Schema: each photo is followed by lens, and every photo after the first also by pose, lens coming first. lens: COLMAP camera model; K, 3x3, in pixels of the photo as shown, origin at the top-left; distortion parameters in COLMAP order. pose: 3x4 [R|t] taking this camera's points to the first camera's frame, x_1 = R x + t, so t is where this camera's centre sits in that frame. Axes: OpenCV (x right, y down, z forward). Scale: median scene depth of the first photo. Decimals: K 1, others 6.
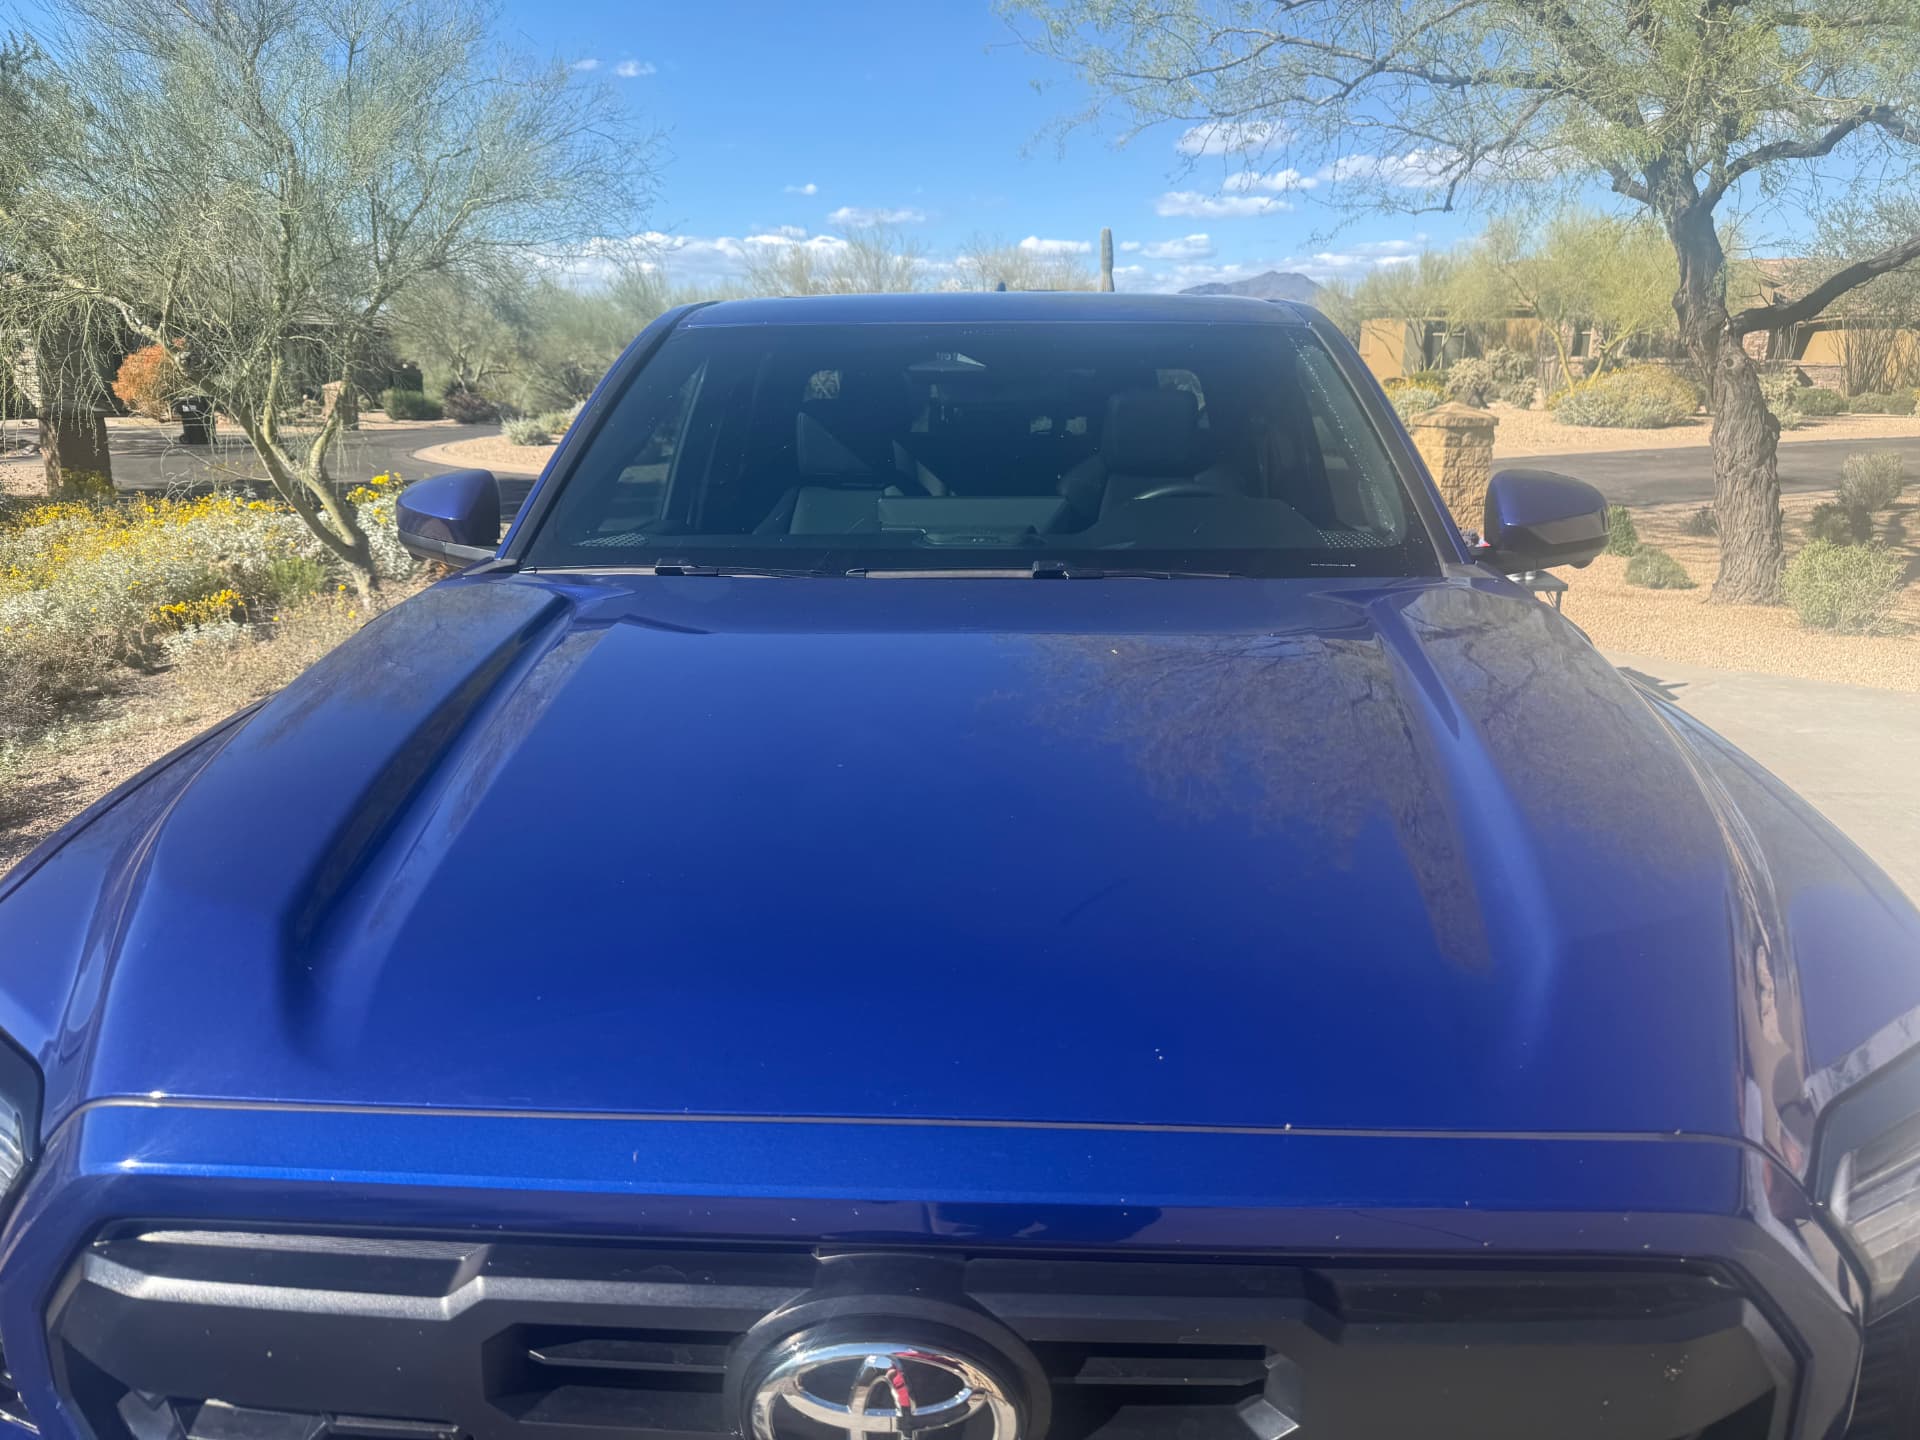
lens RADIAL K [[1328.7, 0, 942.0], [0, 1328.7, 712.7], [0, 0, 1]] dist [-0.003420, -0.005178]
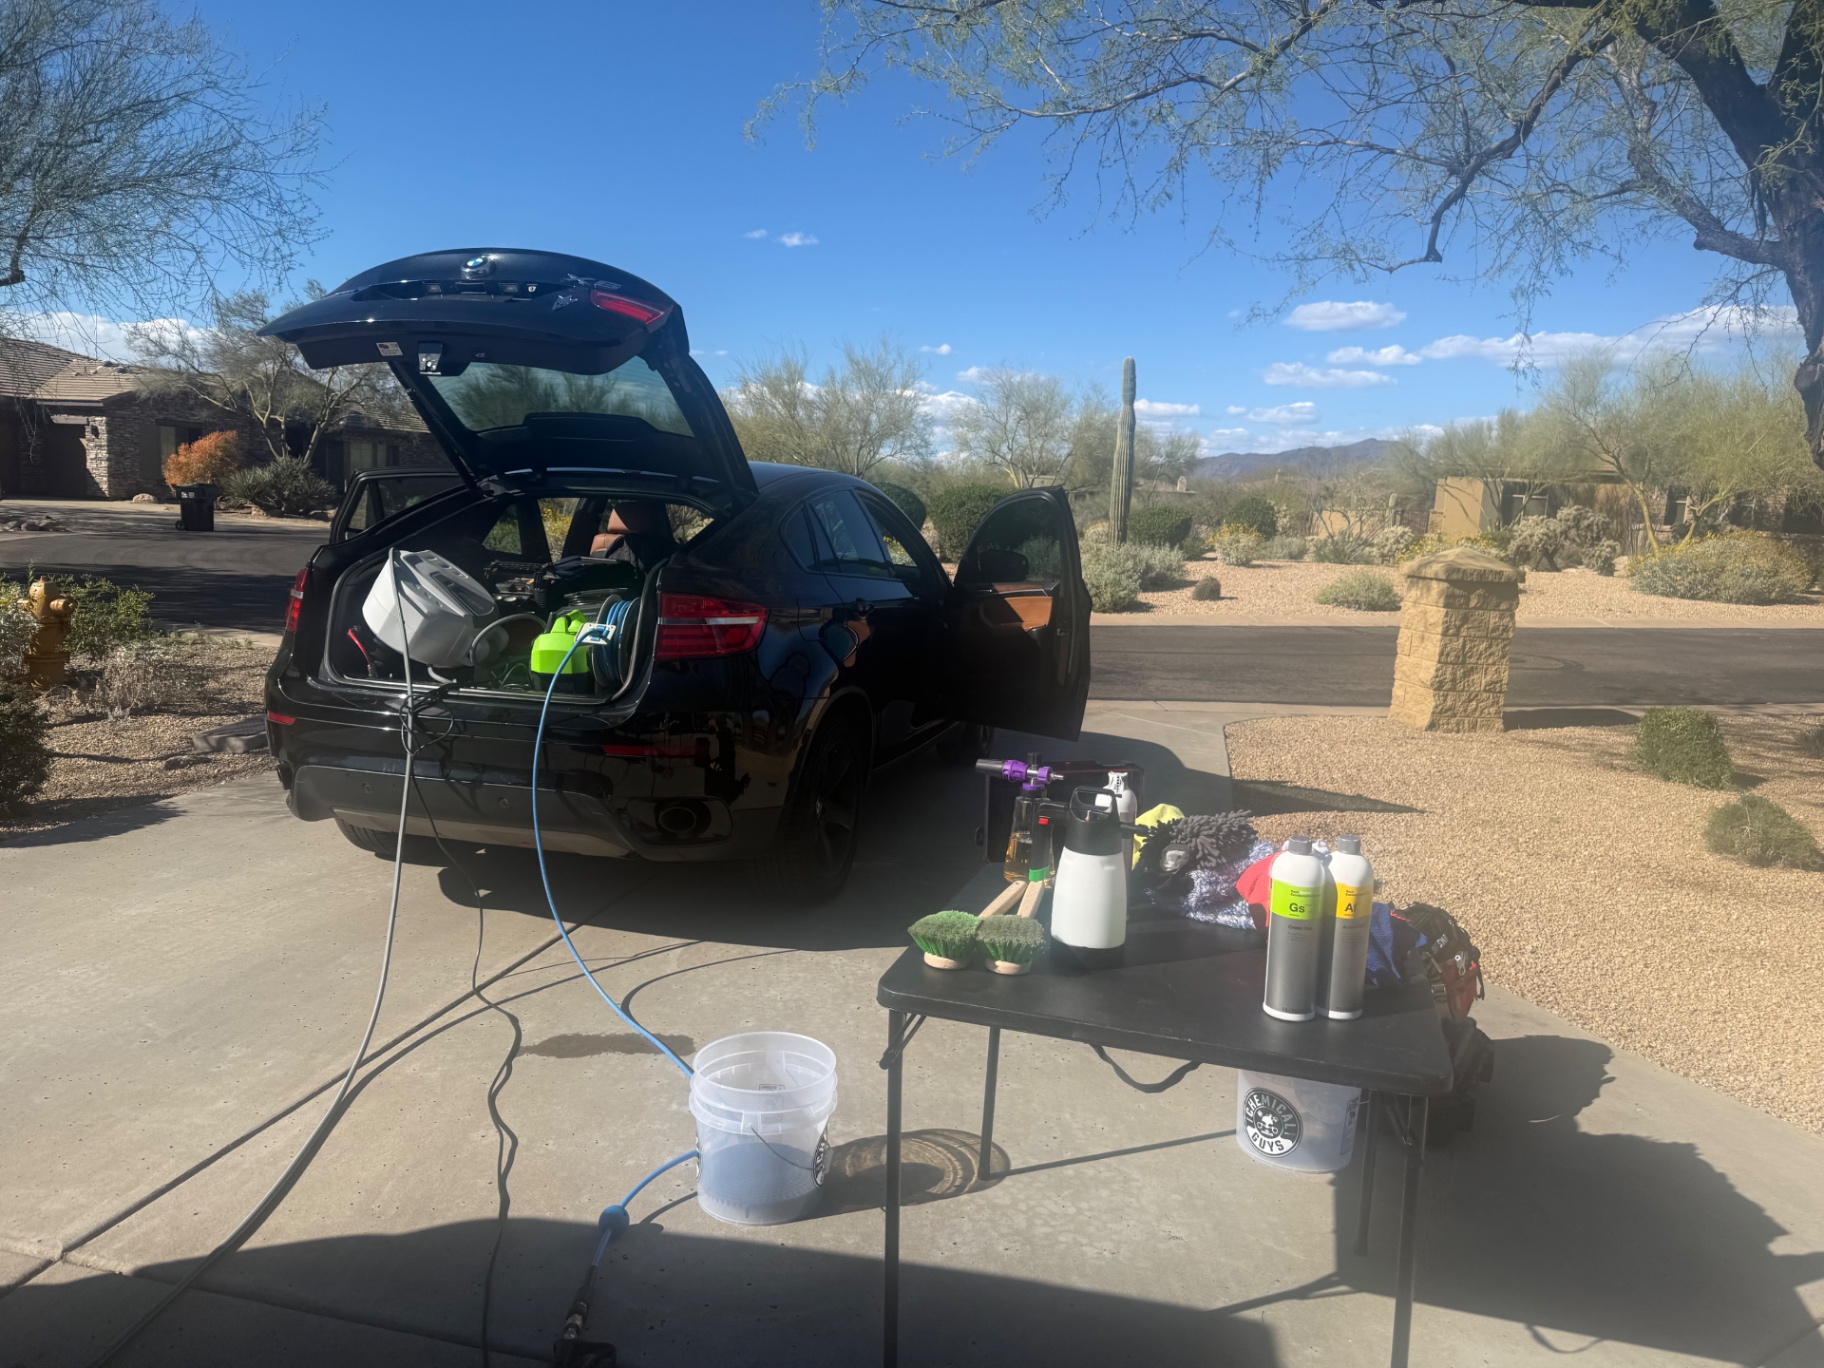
lens RADIAL K [[1263.6, 0, 912.0], [0, 1263.6, 684.0], [0, 0, 1]] dist [-0.000958, -0.003585]
pose [[0.992684, 0.066891, -0.100519, 0.088566], [-0.078053, 0.990688, -0.111554, -0.033194], [0.092121, 0.118584, 0.988662, 0.165304]]
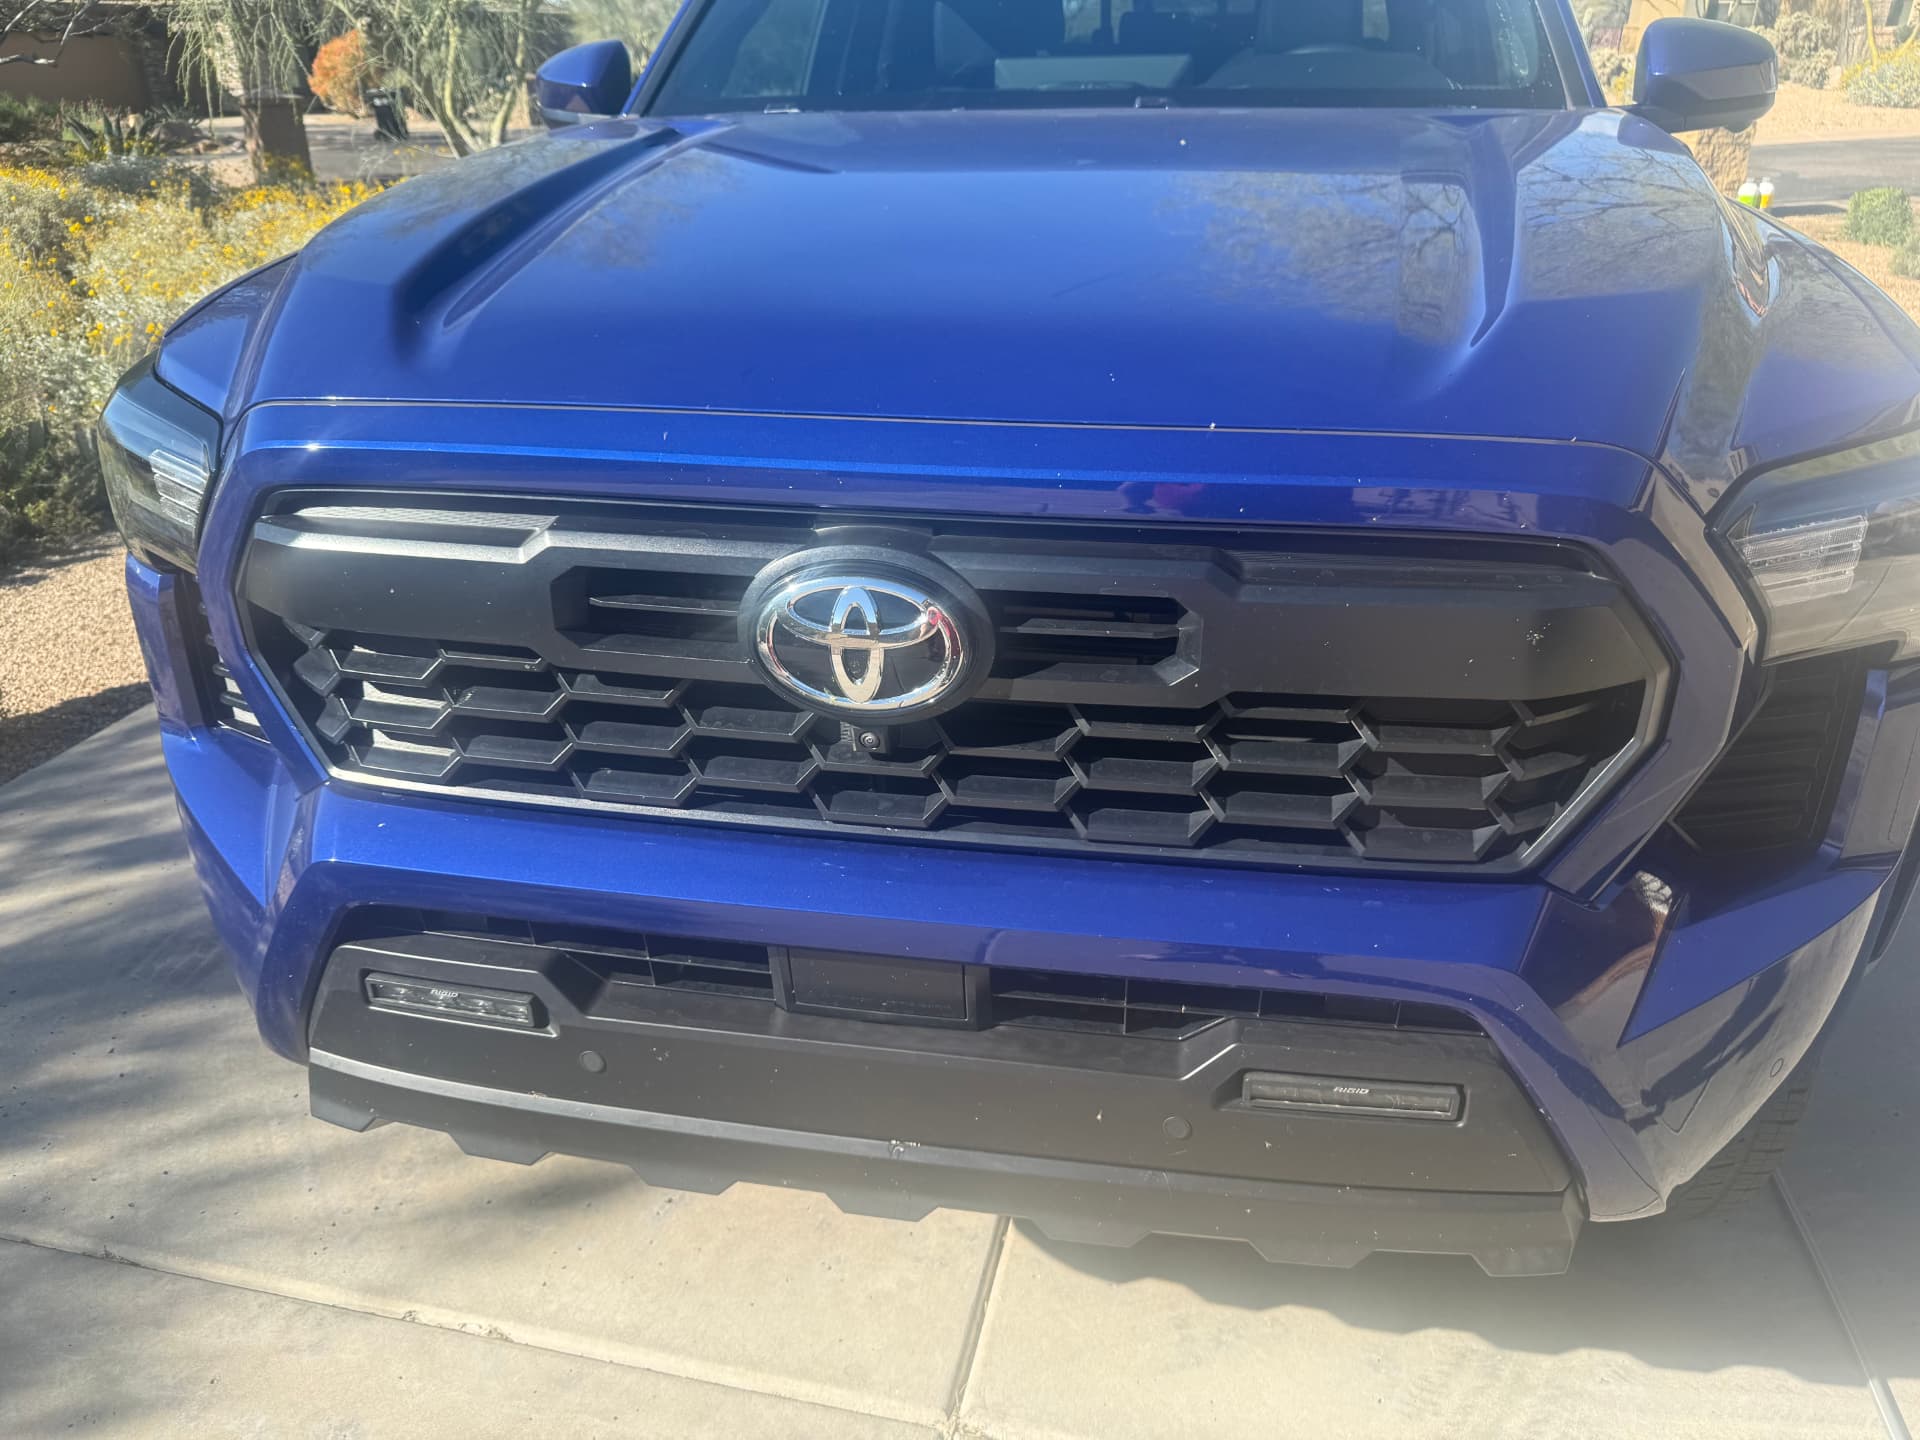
lens RADIAL K [[1328.7, 0, 942.0], [0, 1328.7, 712.7], [0, 0, 1]] dist [-0.003420, -0.005178]
pose [[0.990274, 0.049656, -0.129970, 0.005442], [-0.022223, 0.978601, 0.204565, 0.009387], [0.137347, -0.199687, 0.970186, -0.005524]]
